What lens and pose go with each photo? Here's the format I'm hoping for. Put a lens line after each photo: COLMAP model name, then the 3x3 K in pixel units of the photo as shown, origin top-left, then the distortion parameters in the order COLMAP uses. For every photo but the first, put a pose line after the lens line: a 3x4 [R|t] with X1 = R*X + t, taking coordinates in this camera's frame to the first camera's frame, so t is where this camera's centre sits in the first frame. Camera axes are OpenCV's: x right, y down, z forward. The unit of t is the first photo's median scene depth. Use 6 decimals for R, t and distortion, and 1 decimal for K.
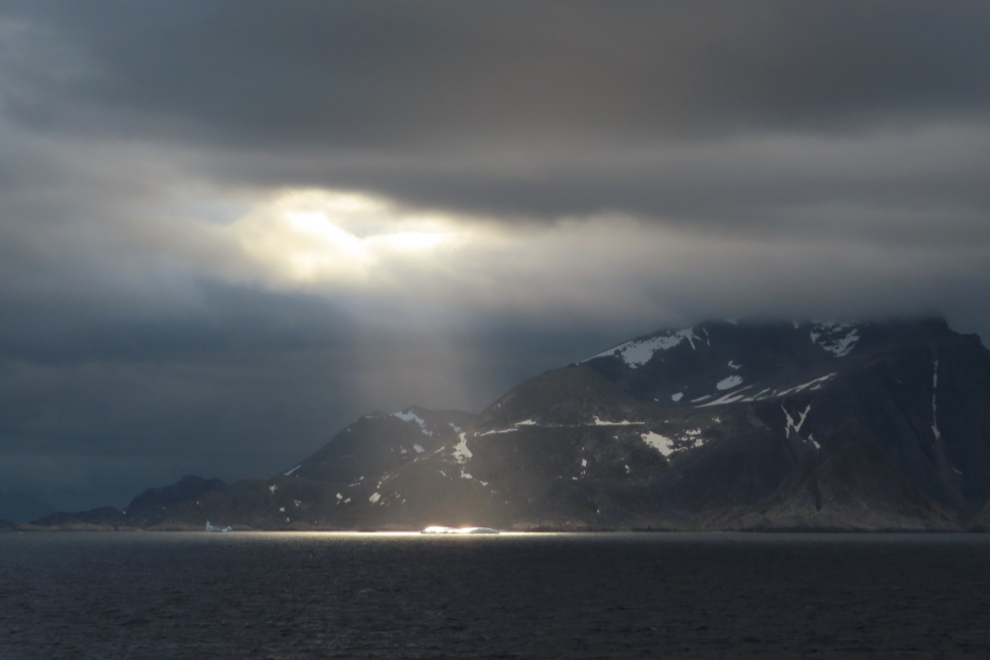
lens RADIAL K [[659.6, 0, 495.0], [0, 659.6, 331.7], [0, 0, 1]] dist [-0.006062, 0.001514]
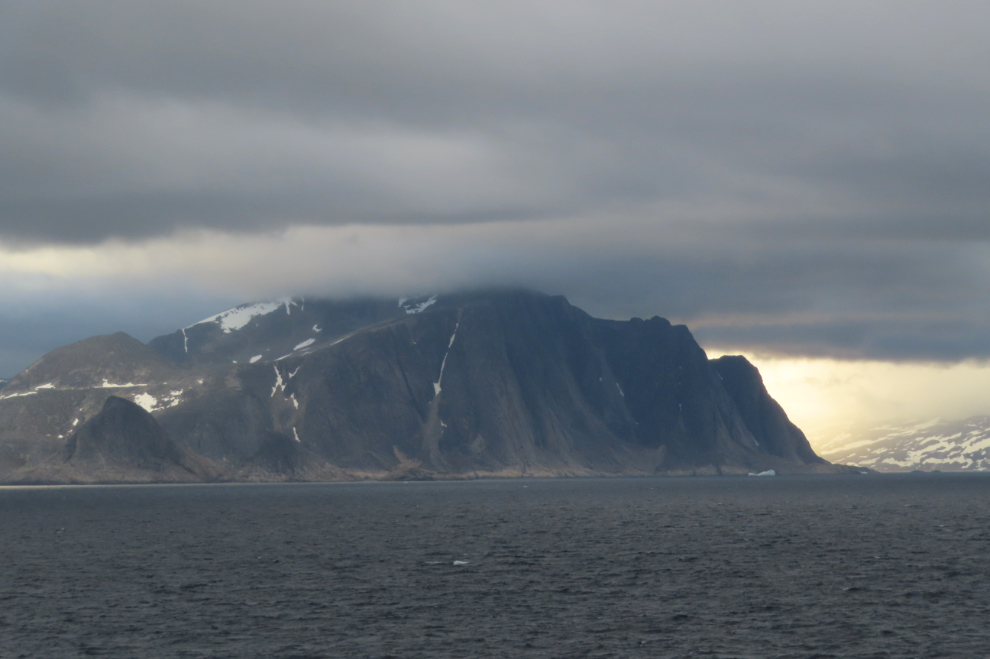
lens RADIAL K [[620.8, 0, 495.0], [0, 620.8, 327.7], [0, 0, 1]] dist [-0.002528, -0.000108]
pose [[0.999827, -0.016587, -0.008397, 0.802809], [0.017025, 0.998332, 0.055159, -0.002396], [0.007468, -0.055293, 0.998442, -0.012530]]
